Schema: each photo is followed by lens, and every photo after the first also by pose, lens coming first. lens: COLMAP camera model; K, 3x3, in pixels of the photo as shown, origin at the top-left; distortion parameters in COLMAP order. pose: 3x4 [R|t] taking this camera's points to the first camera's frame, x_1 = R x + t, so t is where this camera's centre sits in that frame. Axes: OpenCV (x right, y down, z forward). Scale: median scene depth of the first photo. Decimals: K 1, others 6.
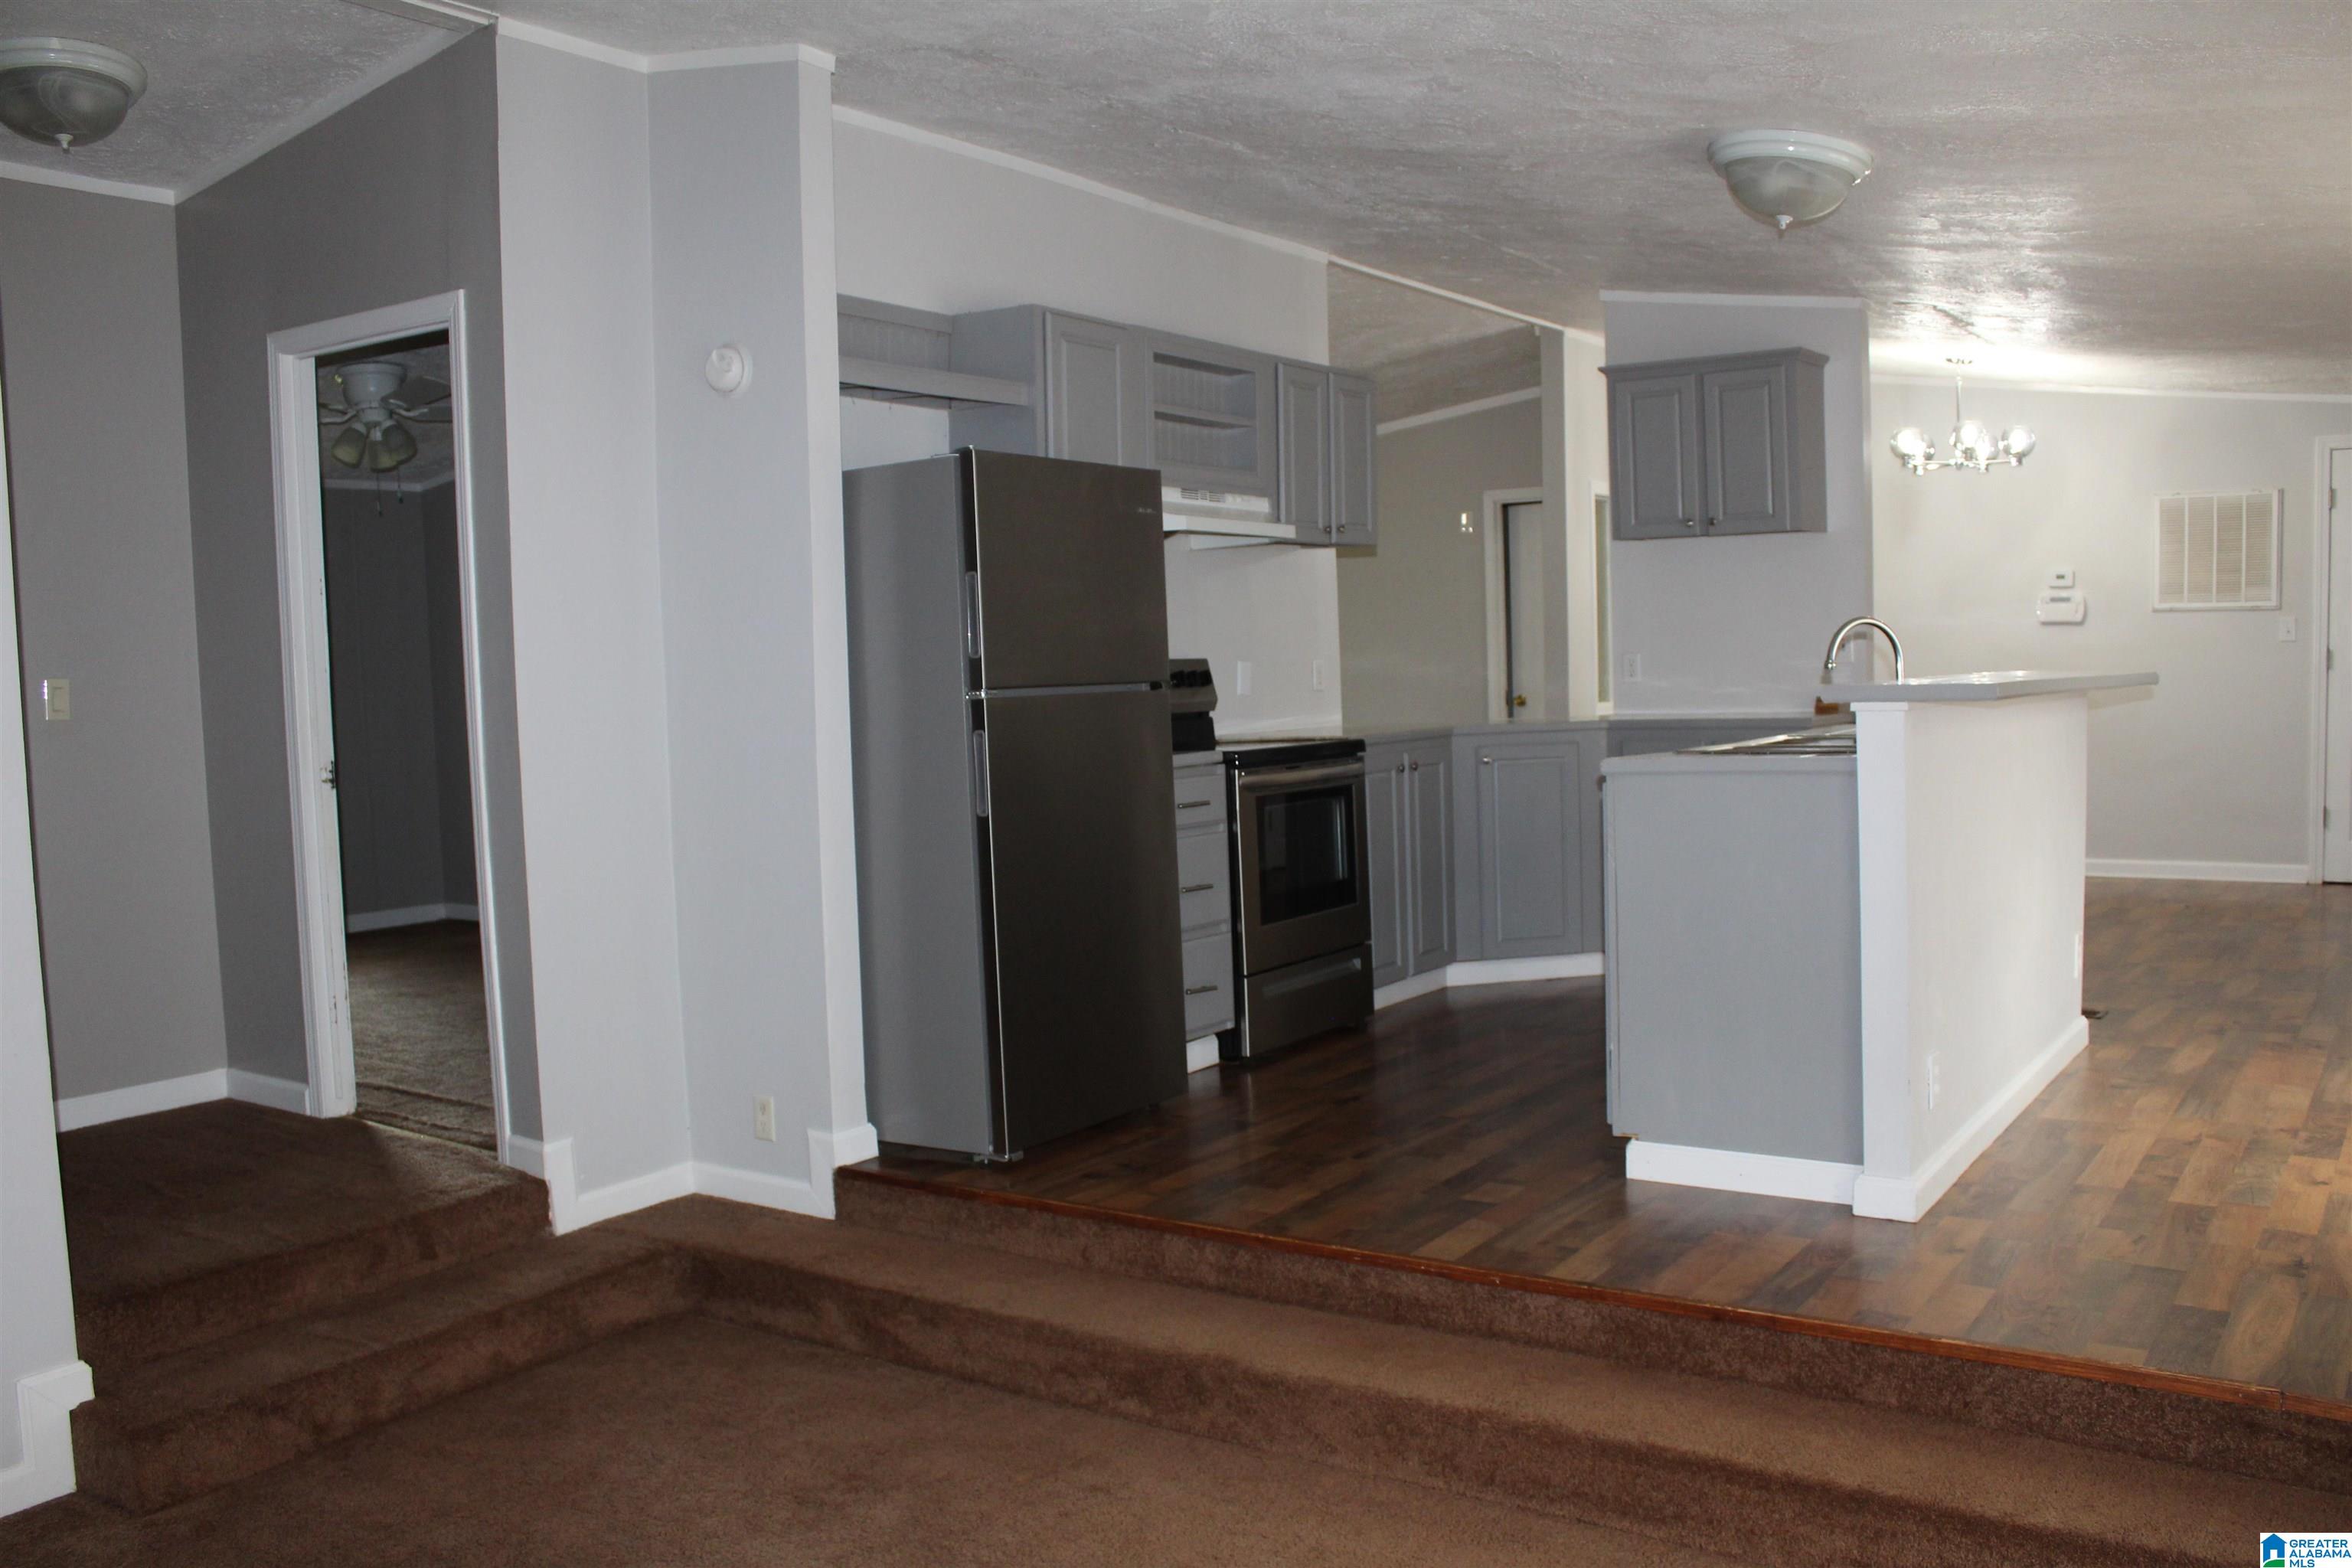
lens RADIAL K [[1957.5, 0, 1176.0], [0, 1957.5, 784.0], [0, 0, 1]] dist [-0.156744, 0.138768]
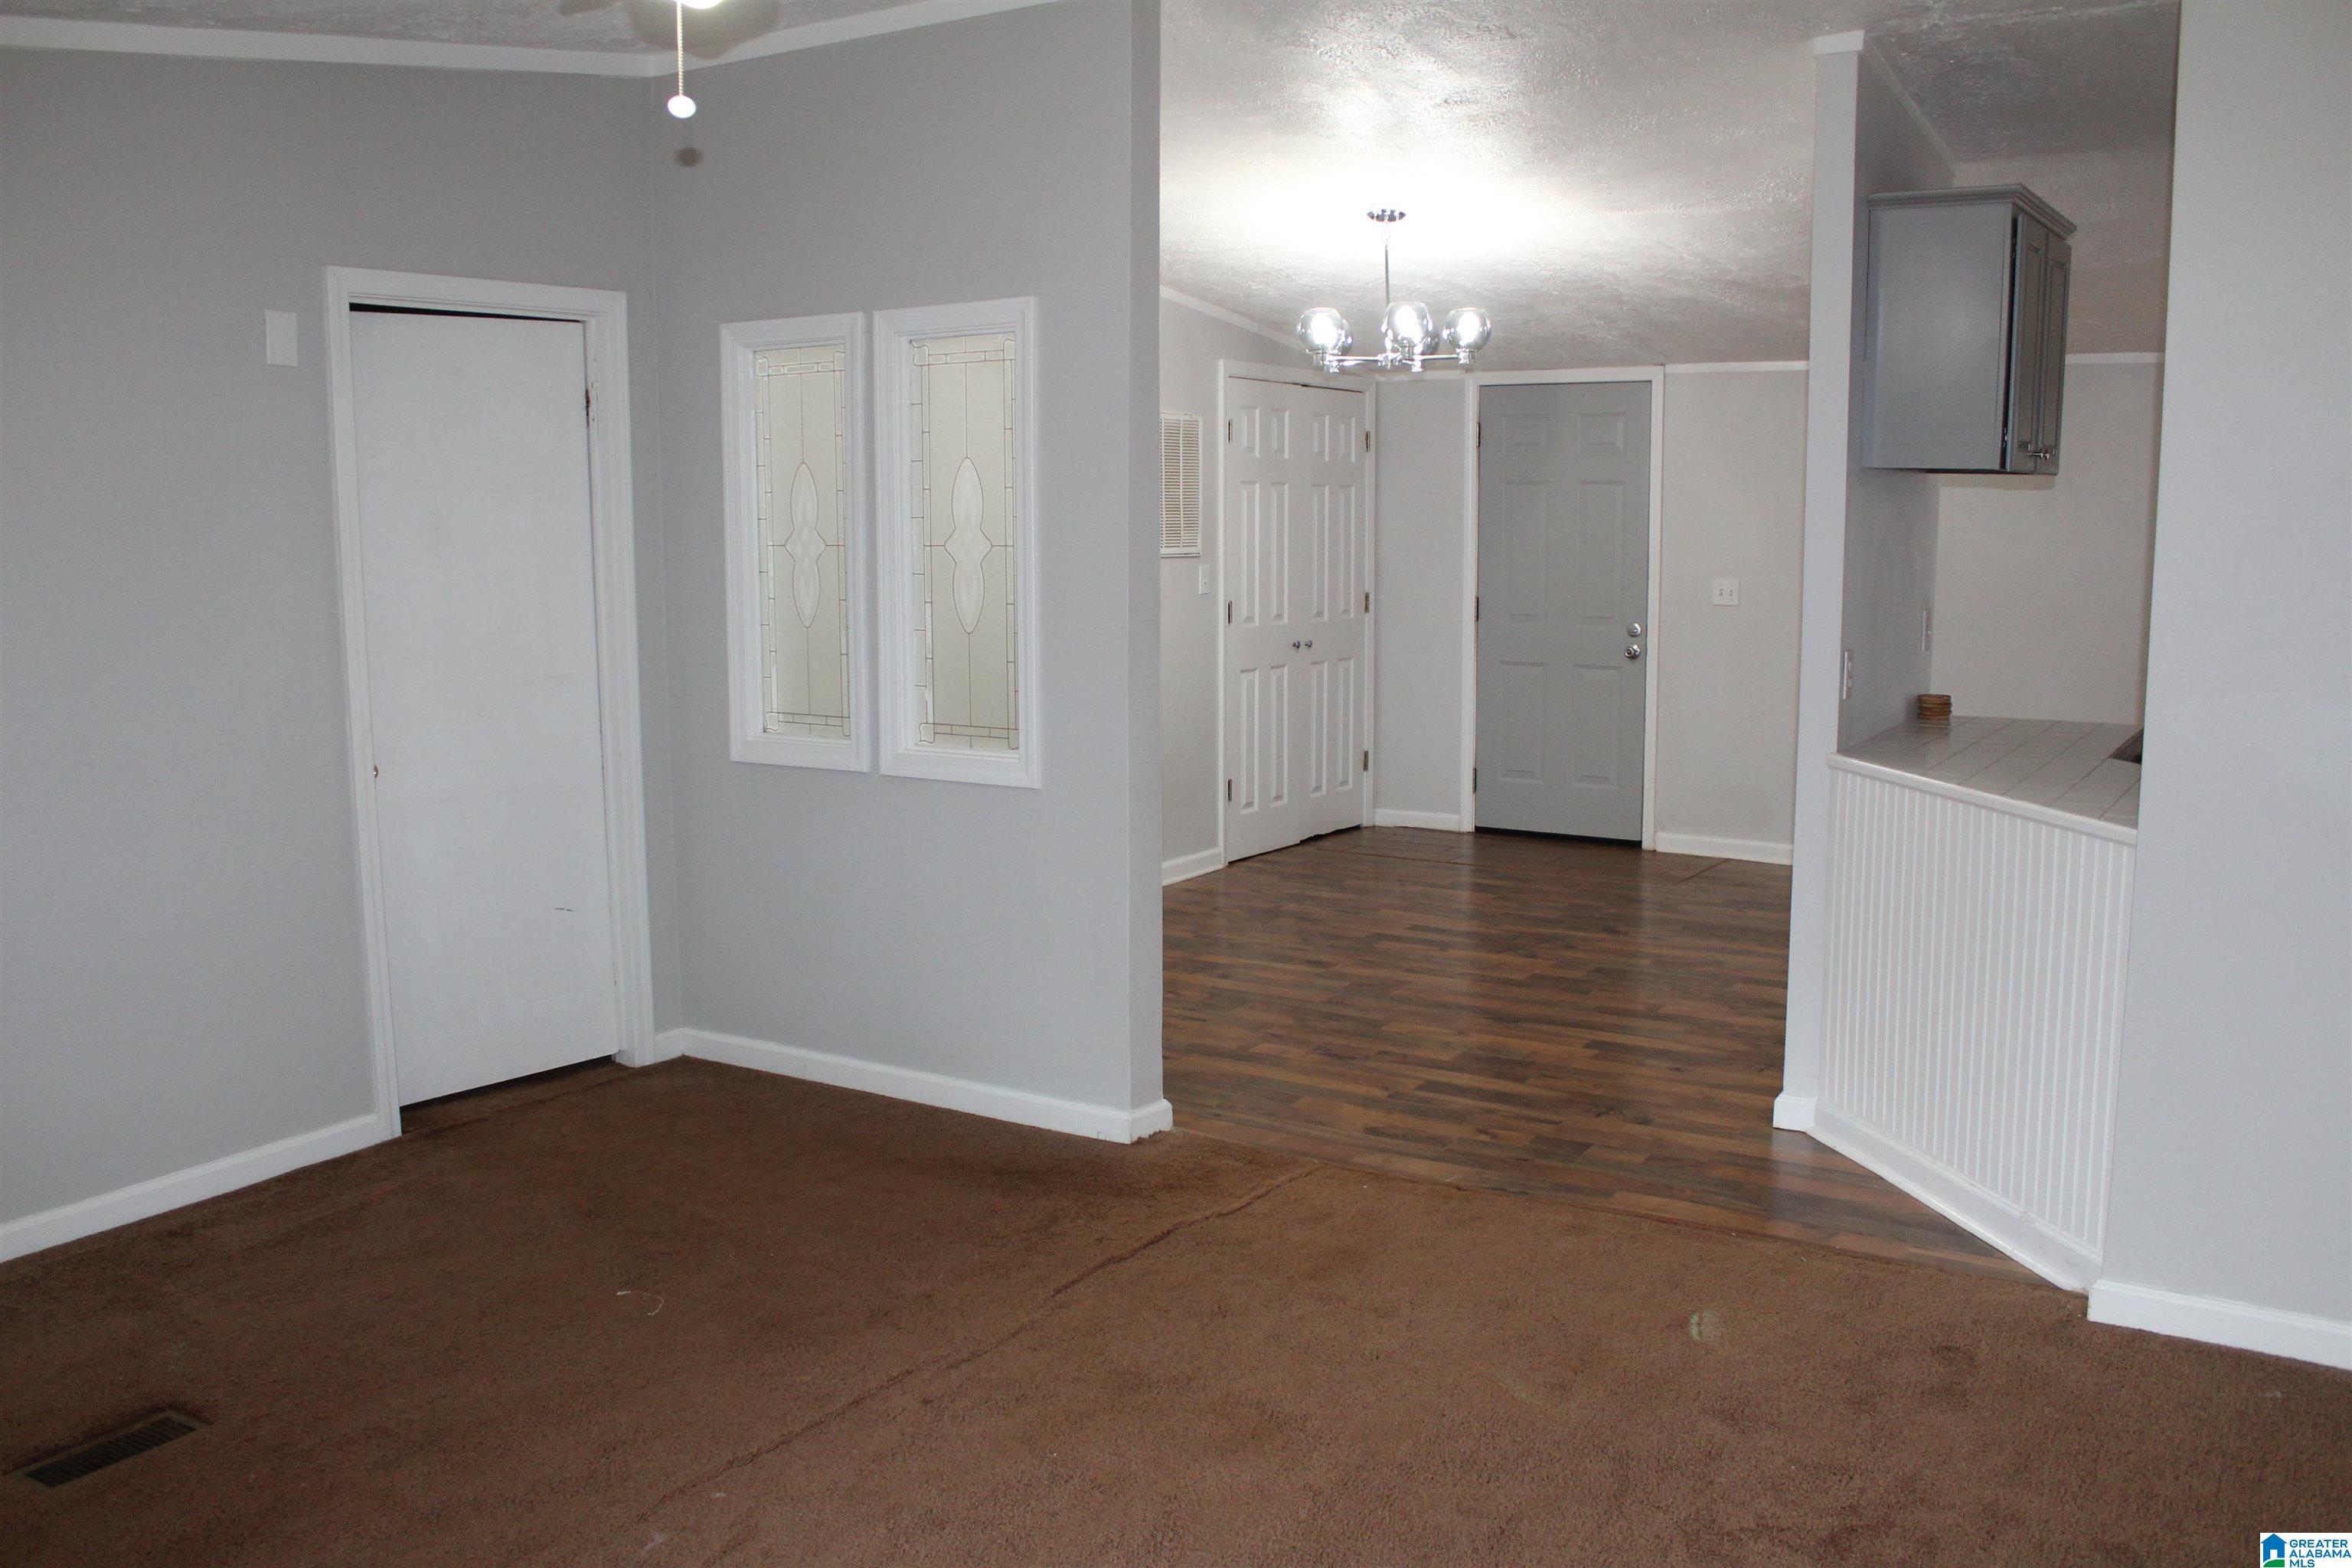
lens RADIAL K [[1896.3, 0, 1176.0], [0, 1896.3, 784.0], [0, 0, 1]] dist [0.000702, 0.118946]
pose [[-0.036239, -0.107897, 0.993501, -0.563139], [0.074791, 0.991073, 0.110362, -0.171186], [-0.996541, 0.078304, -0.027846, 2.069774]]
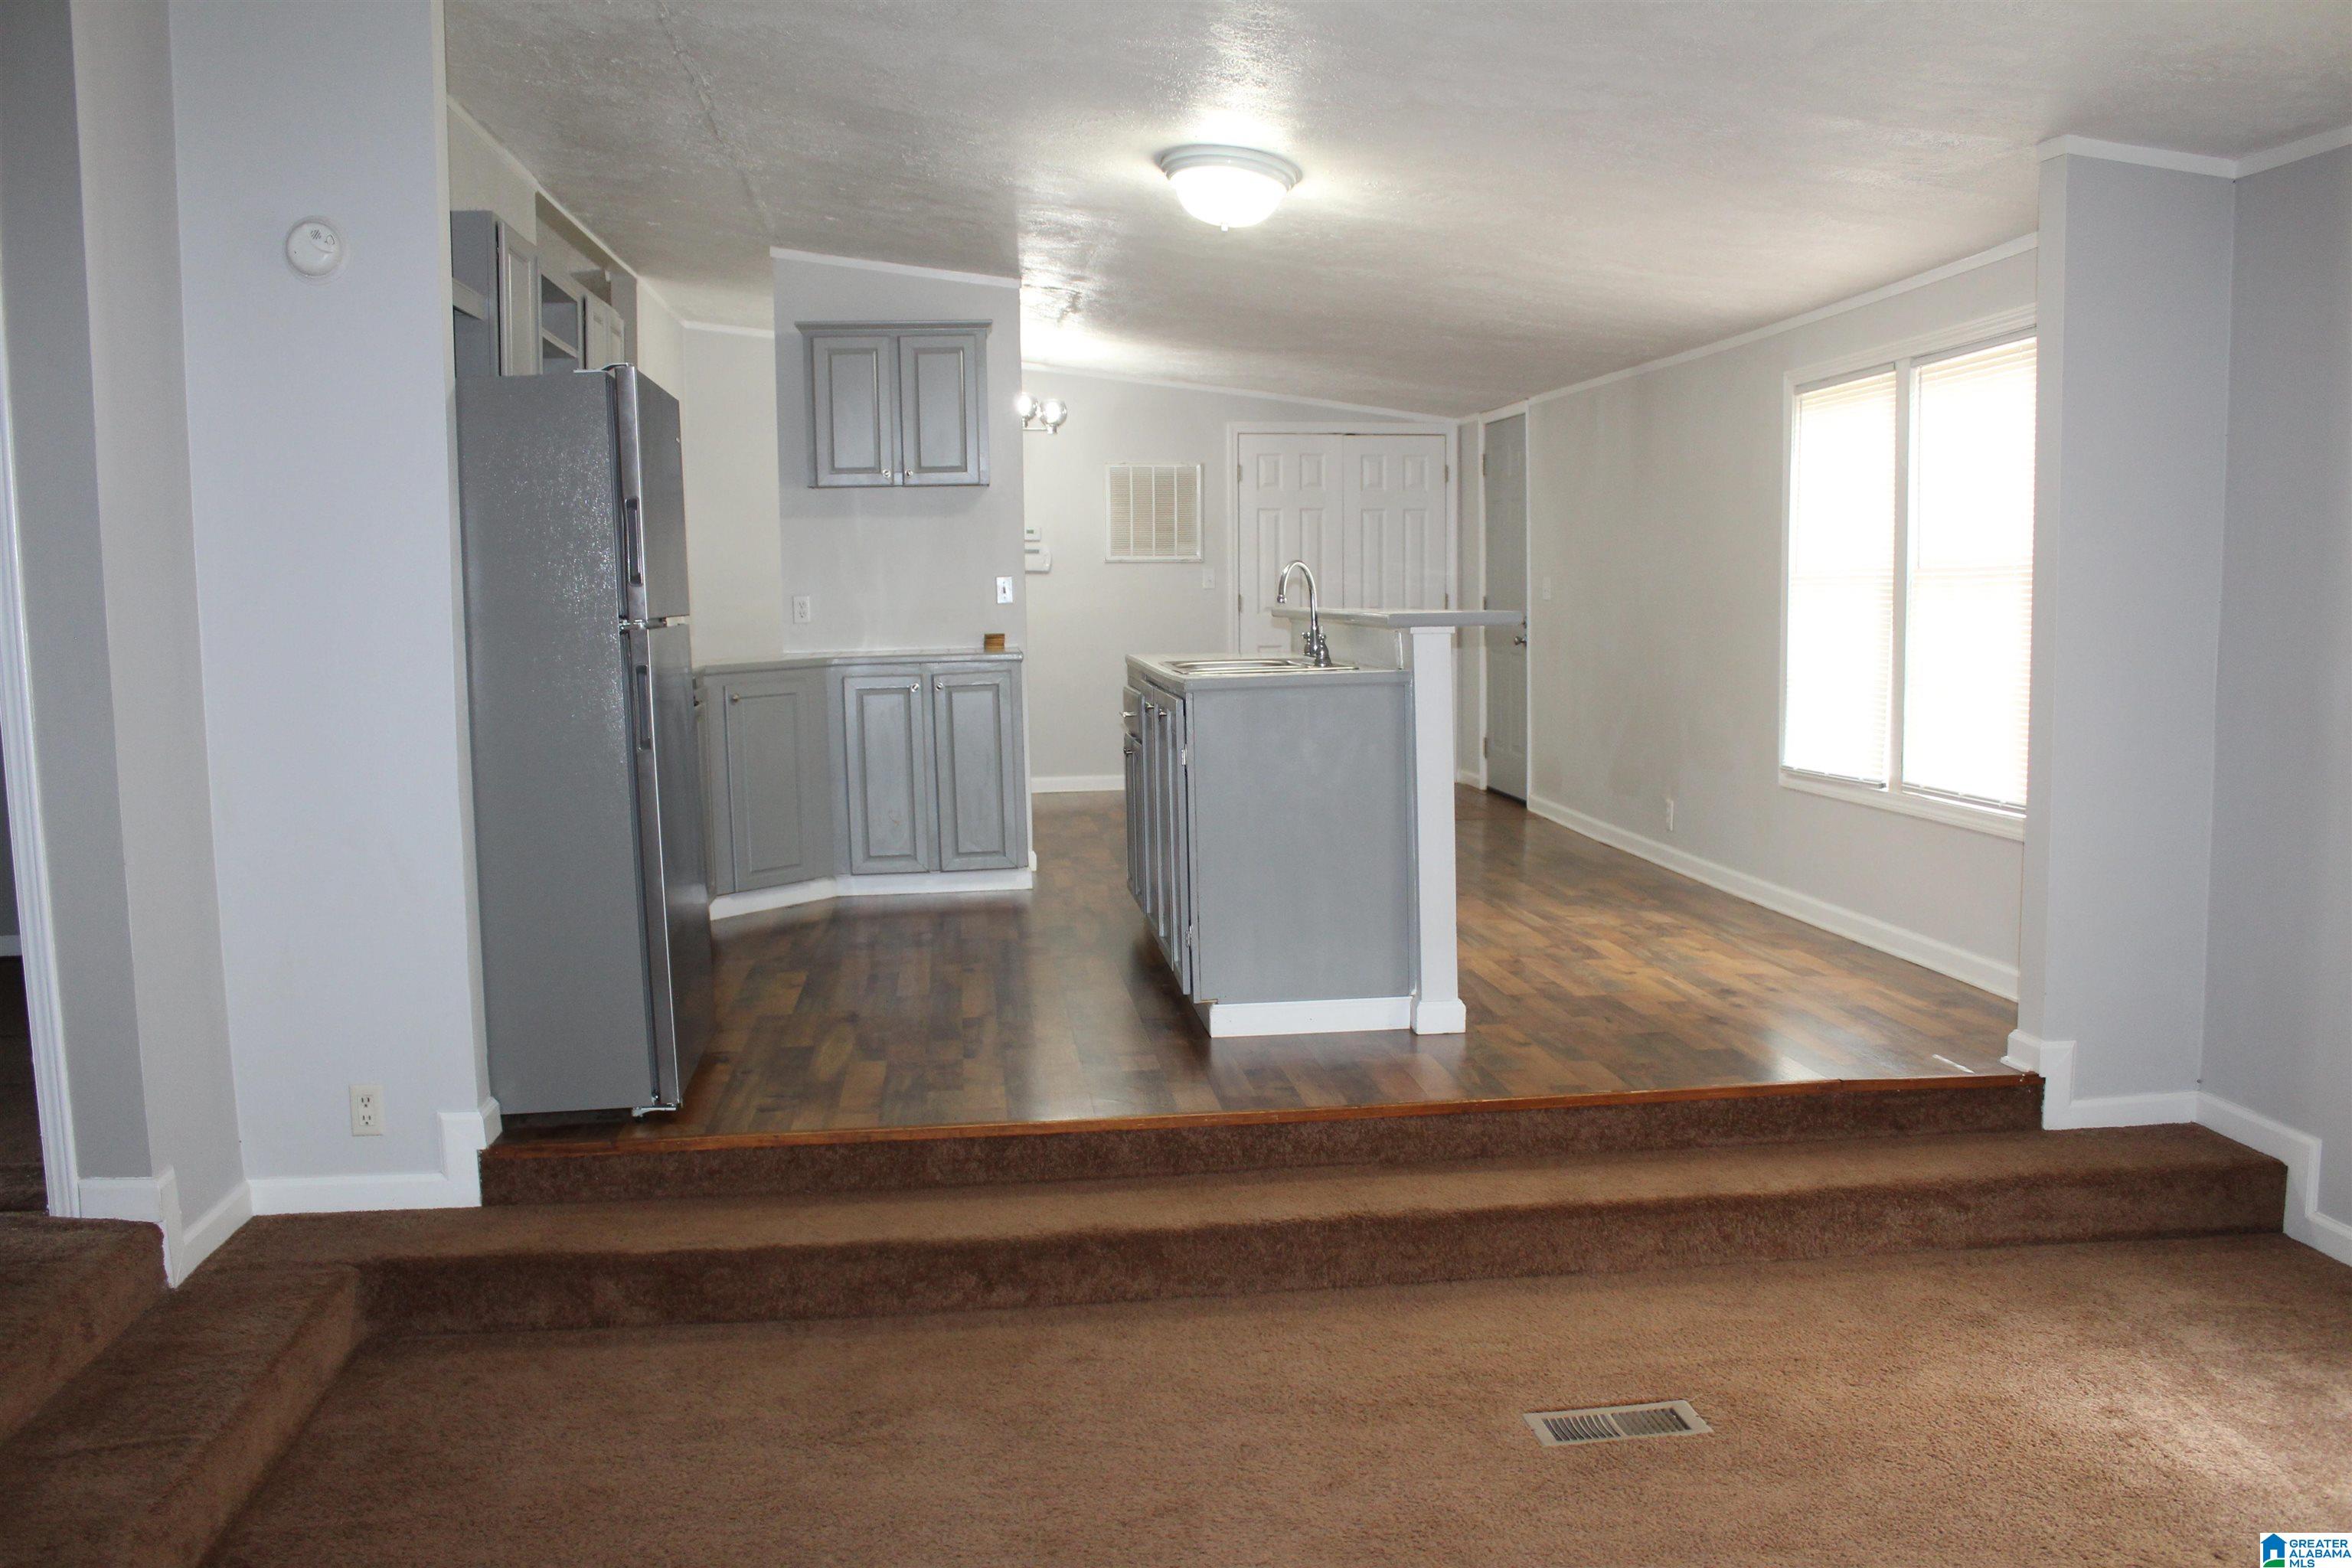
lens RADIAL K [[1957.5, 0, 1176.0], [0, 1957.5, 784.0], [0, 0, 1]] dist [-0.156744, 0.138768]
pose [[0.758394, -0.051438, 0.649763, -0.501181], [0.036353, 0.998668, 0.036628, 0.006119], [-0.650782, -0.004158, 0.759254, 0.108319]]
